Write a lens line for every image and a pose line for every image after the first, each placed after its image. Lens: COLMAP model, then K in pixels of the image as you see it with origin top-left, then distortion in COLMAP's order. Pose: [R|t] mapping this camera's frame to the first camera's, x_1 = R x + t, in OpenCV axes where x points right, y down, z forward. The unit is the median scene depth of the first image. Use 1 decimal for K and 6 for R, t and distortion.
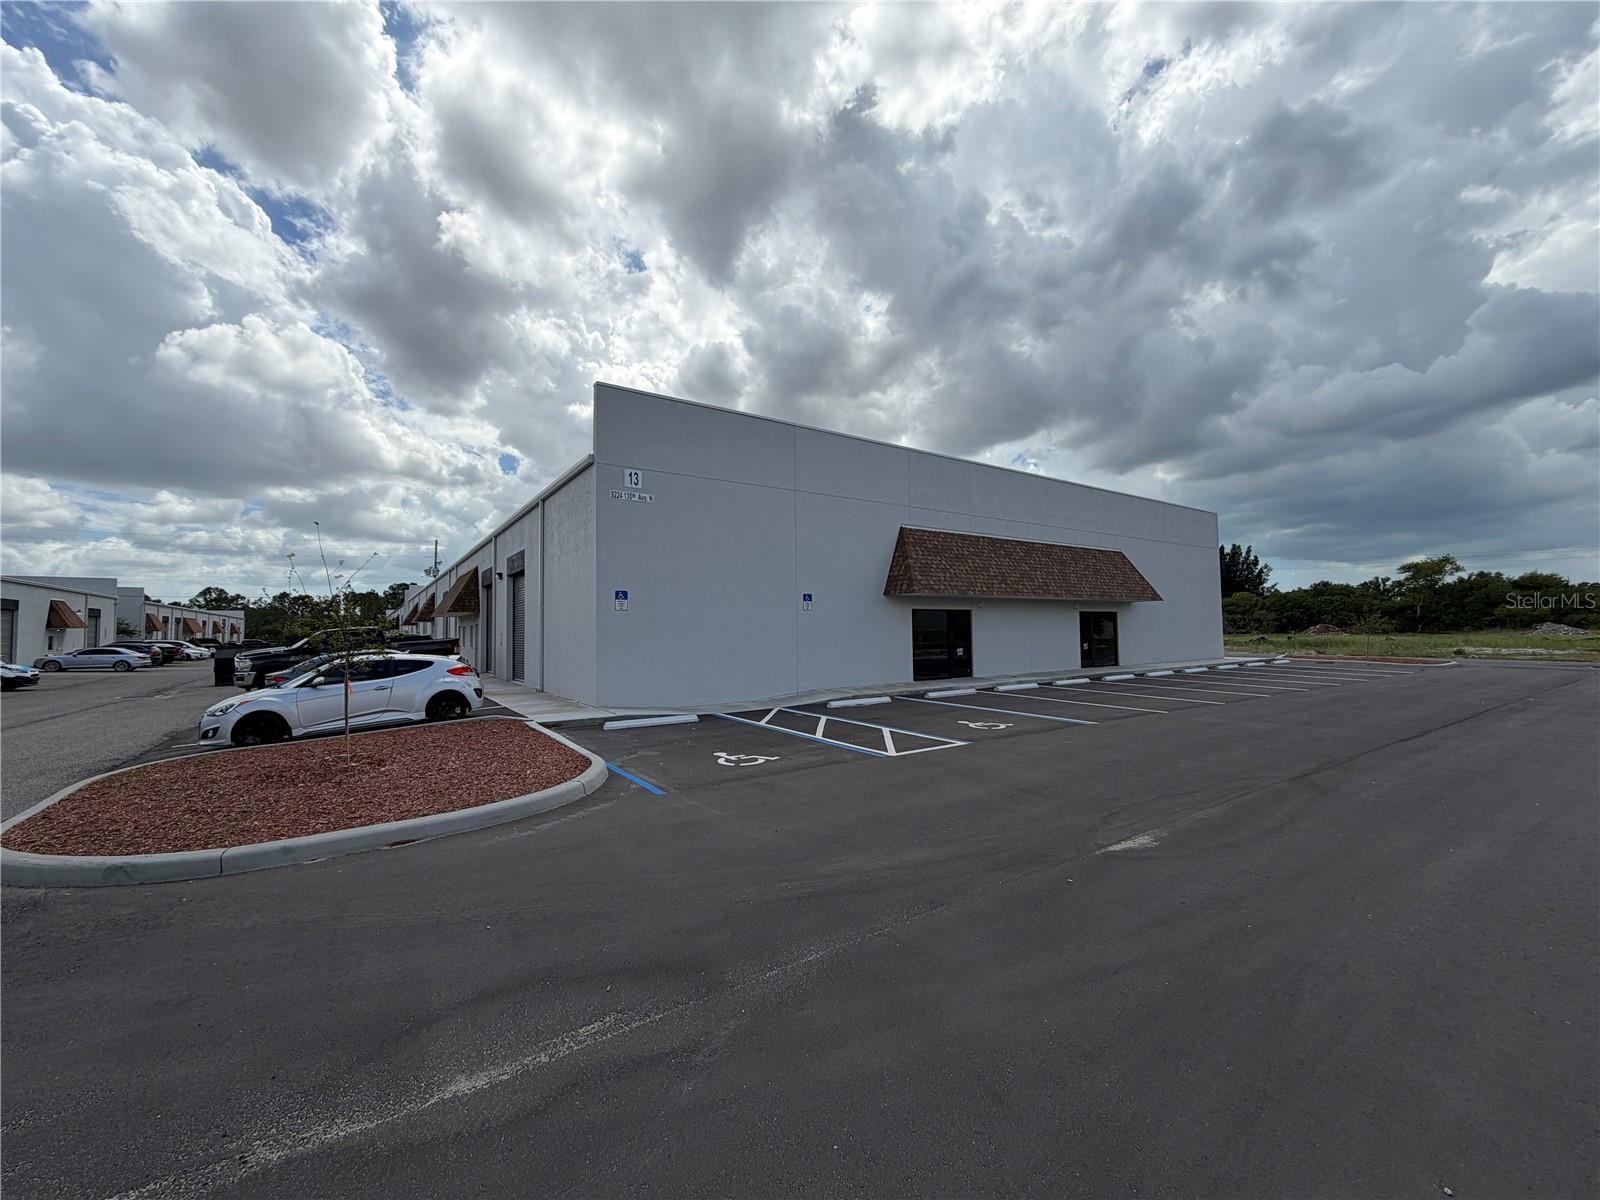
lens RADIAL K [[634.7, 0, 791.5], [0, 634.7, 603.8], [0, 0, 1]] dist [0.001310, 0.000175]
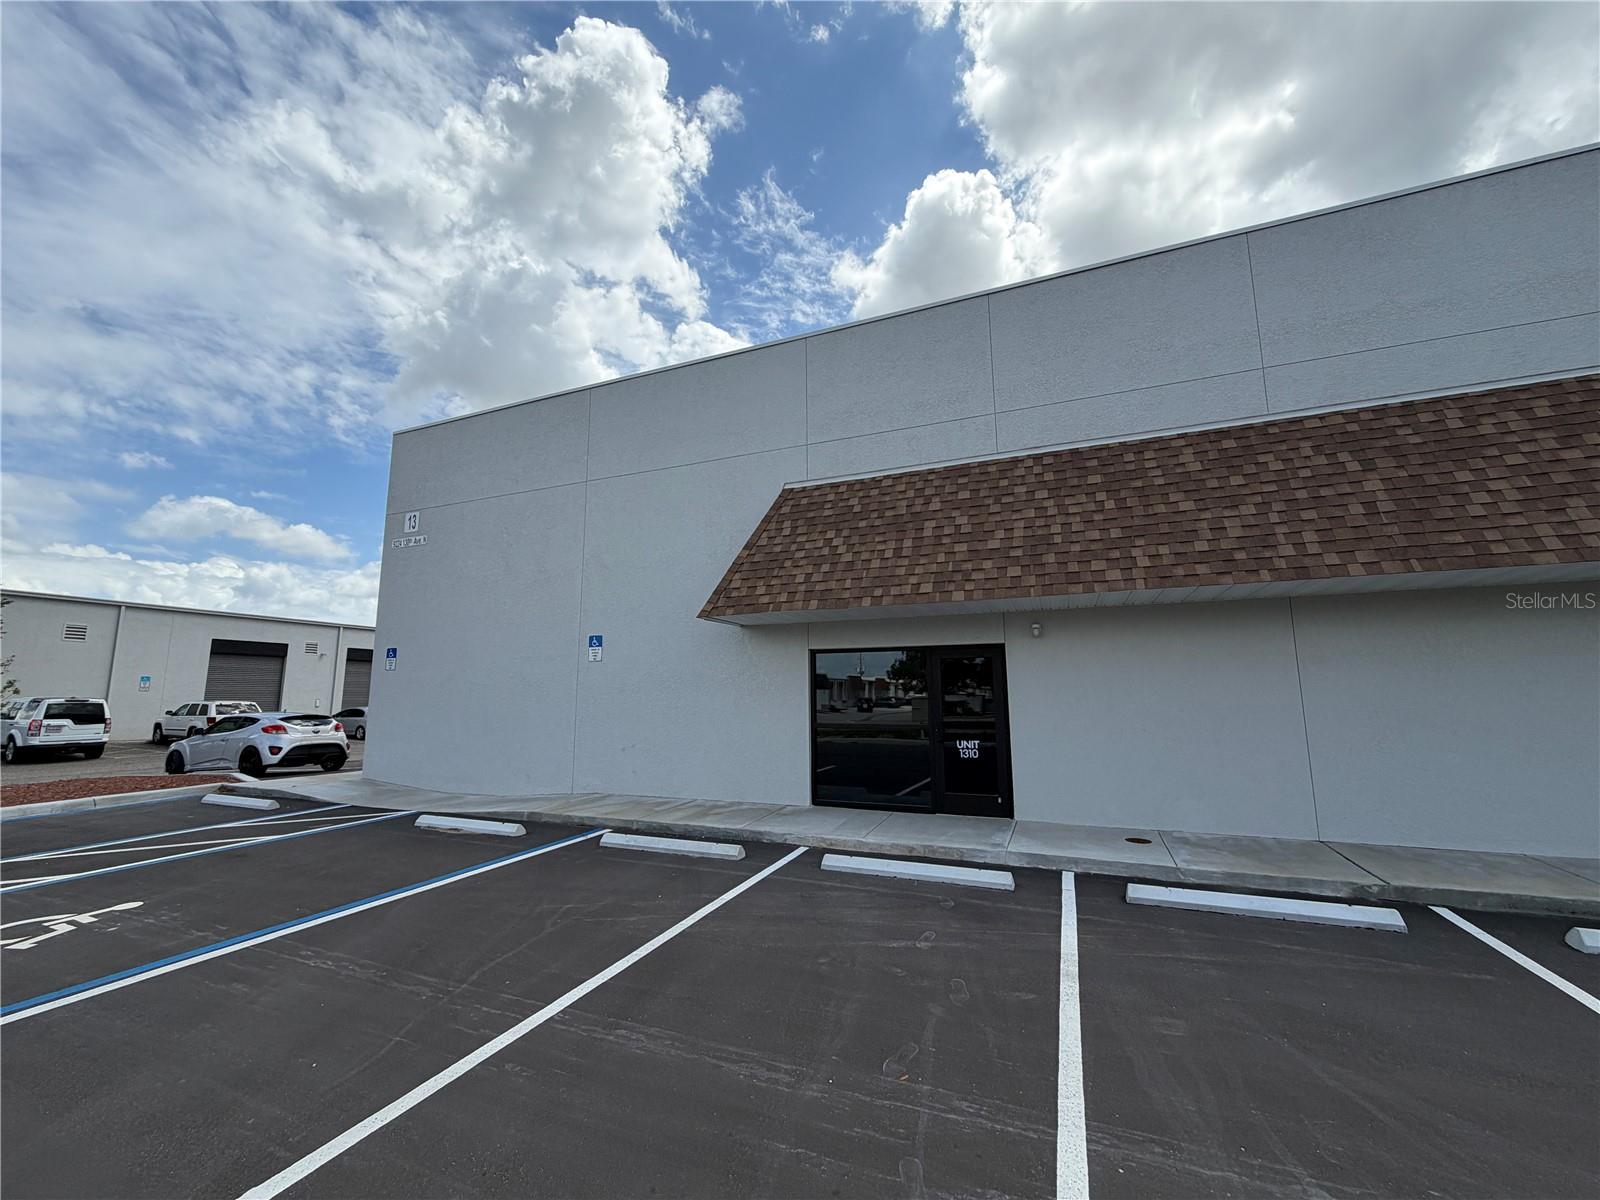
lens RADIAL K [[634.7, 0, 791.5], [0, 634.7, 603.8], [0, 0, 1]] dist [0.001310, 0.000175]
pose [[0.560854, -0.119445, -0.819253, 0.544631], [0.026859, 0.991642, -0.126192, 0.031429], [0.827479, 0.048770, 0.559374, 0.671208]]
